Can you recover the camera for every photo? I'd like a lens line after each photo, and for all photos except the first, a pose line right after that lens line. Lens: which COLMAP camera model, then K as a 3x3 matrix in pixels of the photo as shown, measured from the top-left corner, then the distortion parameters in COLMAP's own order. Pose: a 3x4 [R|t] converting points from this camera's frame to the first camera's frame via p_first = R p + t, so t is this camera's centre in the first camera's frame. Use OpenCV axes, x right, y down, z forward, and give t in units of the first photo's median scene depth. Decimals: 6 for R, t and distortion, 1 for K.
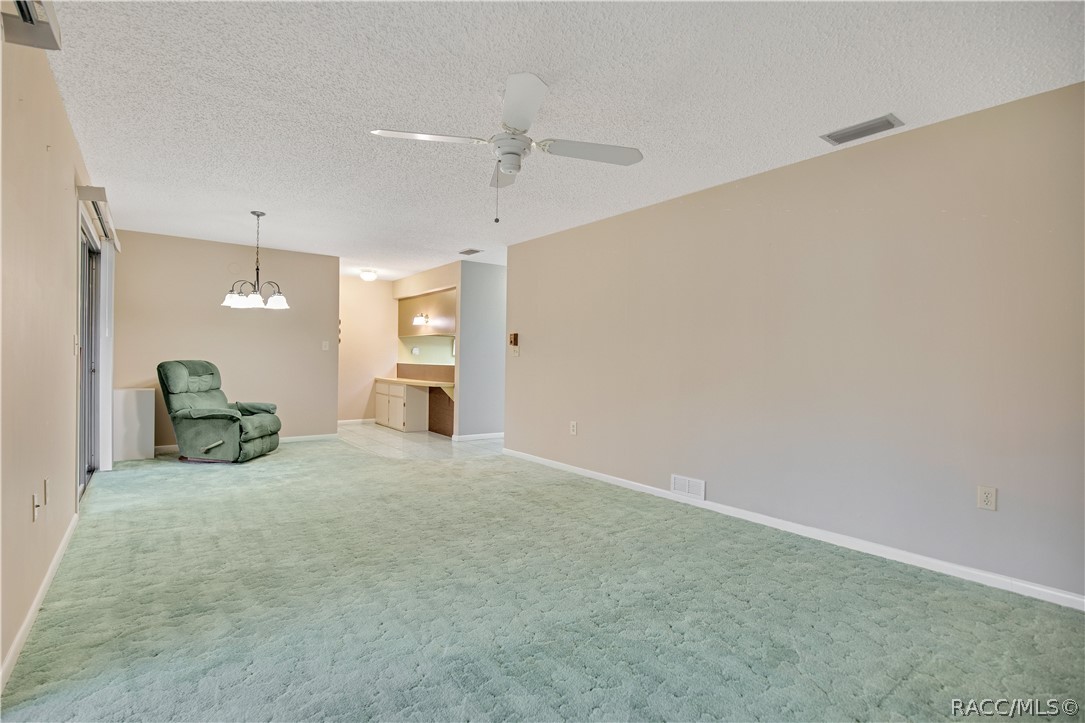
lens RADIAL K [[521.9, 0, 540.4], [0, 521.9, 354.7], [0, 0, 1]] dist [-0.034937, 0.001073]
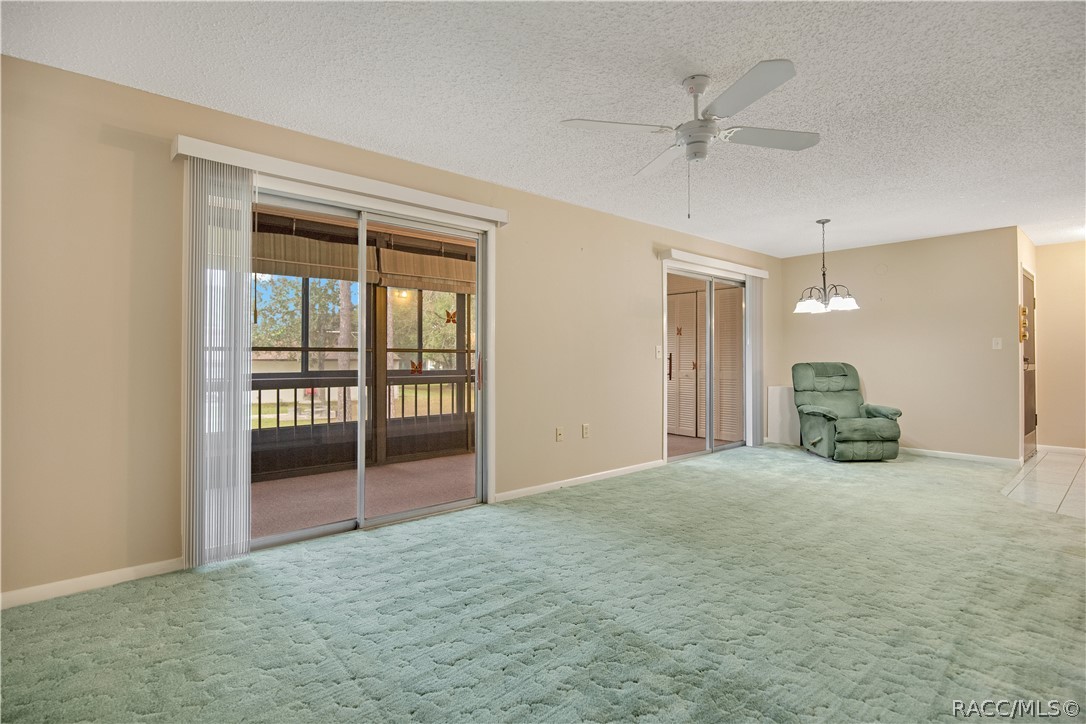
lens RADIAL K [[524.0, 0, 516.5], [0, 524.0, 352.7], [0, 0, 1]] dist [-0.062814, -0.000348]
pose [[0.050774, -0.012208, -0.998636, 0.382467], [-0.004439, 0.999913, -0.012450, 0.006981], [0.998700, 0.005065, 0.050716, 0.278784]]
